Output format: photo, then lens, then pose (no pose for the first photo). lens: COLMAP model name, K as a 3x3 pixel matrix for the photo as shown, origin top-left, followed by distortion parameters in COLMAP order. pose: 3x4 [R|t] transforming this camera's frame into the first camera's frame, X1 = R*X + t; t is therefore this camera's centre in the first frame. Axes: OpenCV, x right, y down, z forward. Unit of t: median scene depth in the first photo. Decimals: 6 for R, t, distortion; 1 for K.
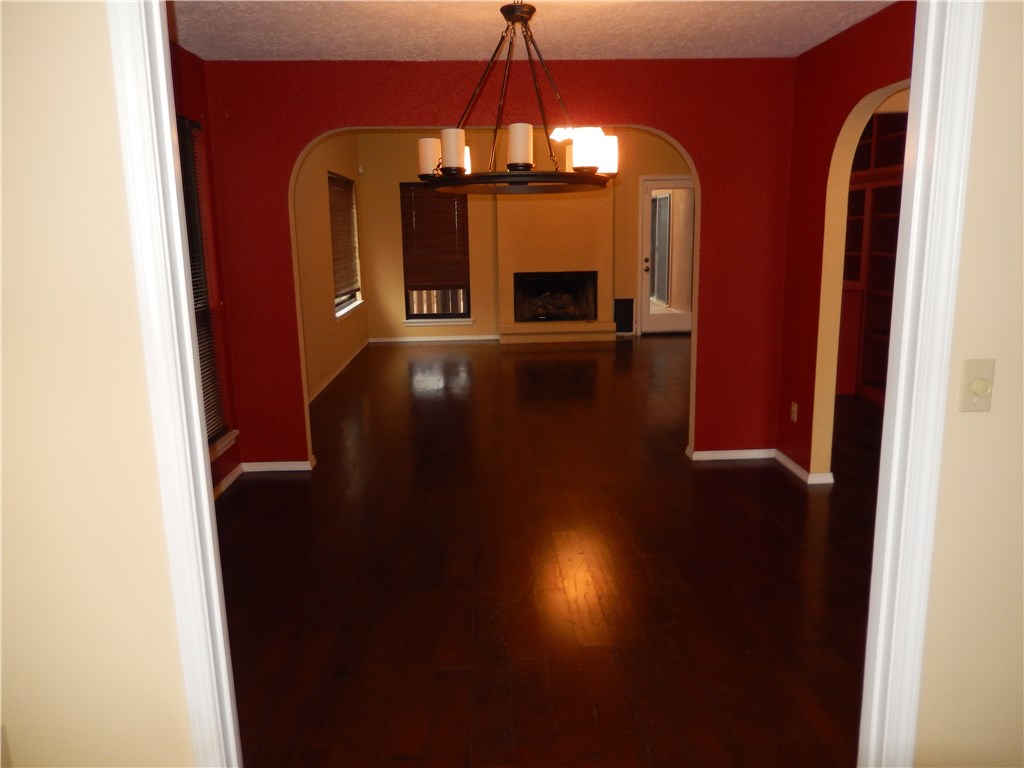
lens RADIAL K [[763.5, 0, 502.9], [0, 763.5, 392.6], [0, 0, 1]] dist [-0.018078, 0.014021]
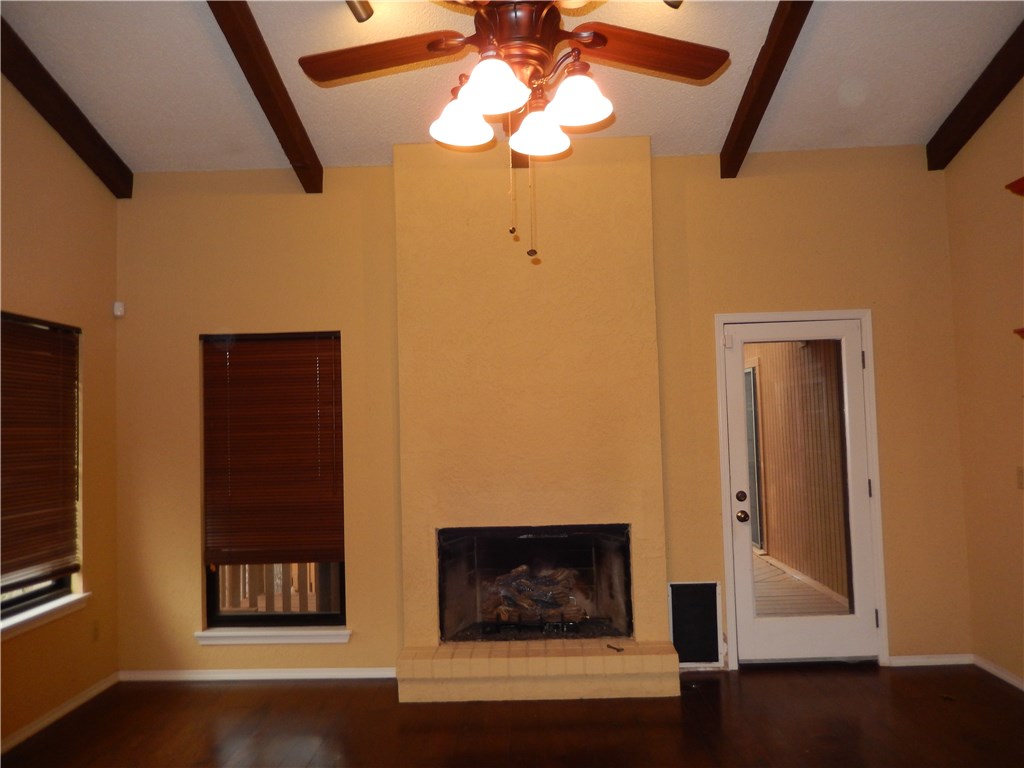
lens RADIAL K [[763.5, 0, 501.6], [0, 763.5, 387.0], [0, 0, 1]] dist [-0.018078, 0.014021]
pose [[0.997697, -0.010313, -0.067043, 0.079555], [-0.006834, 0.968063, -0.250613, -0.122815], [0.067487, 0.250494, 0.965763, 0.545655]]
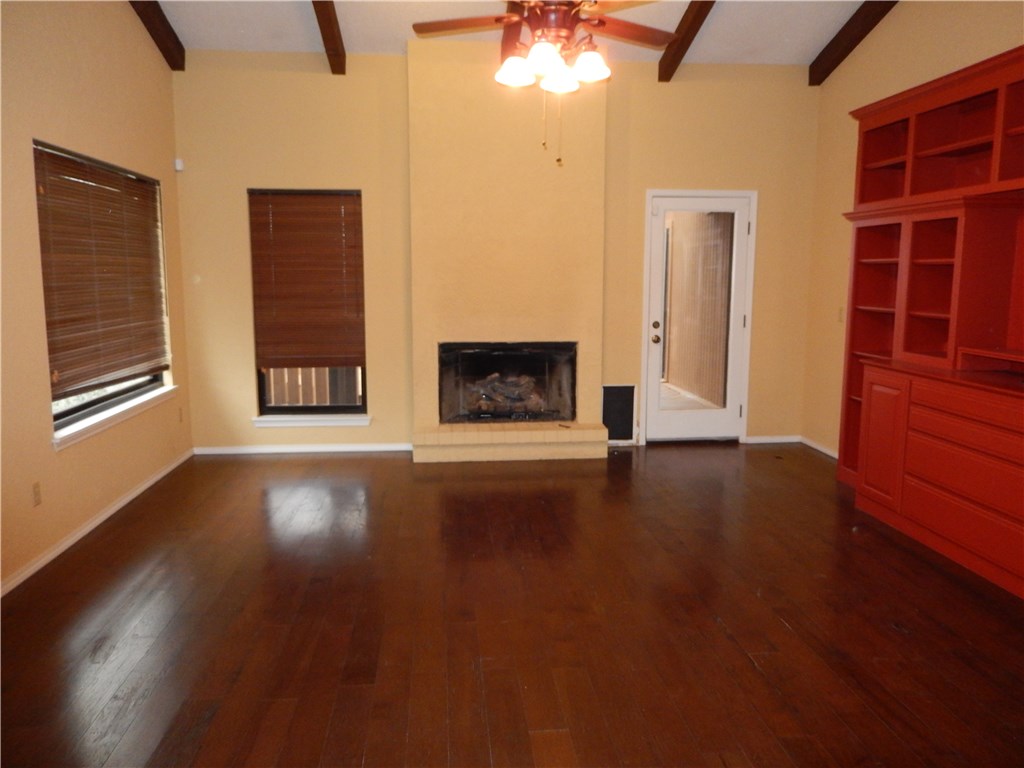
lens RADIAL K [[763.5, 0, 502.6], [0, 763.5, 387.9], [0, 0, 1]] dist [-0.018078, 0.014021]
pose [[0.998307, 0.014085, 0.056438, 0.030325], [-0.010590, 0.998035, -0.061755, -0.082949], [-0.057196, 0.061053, 0.996494, 0.394170]]
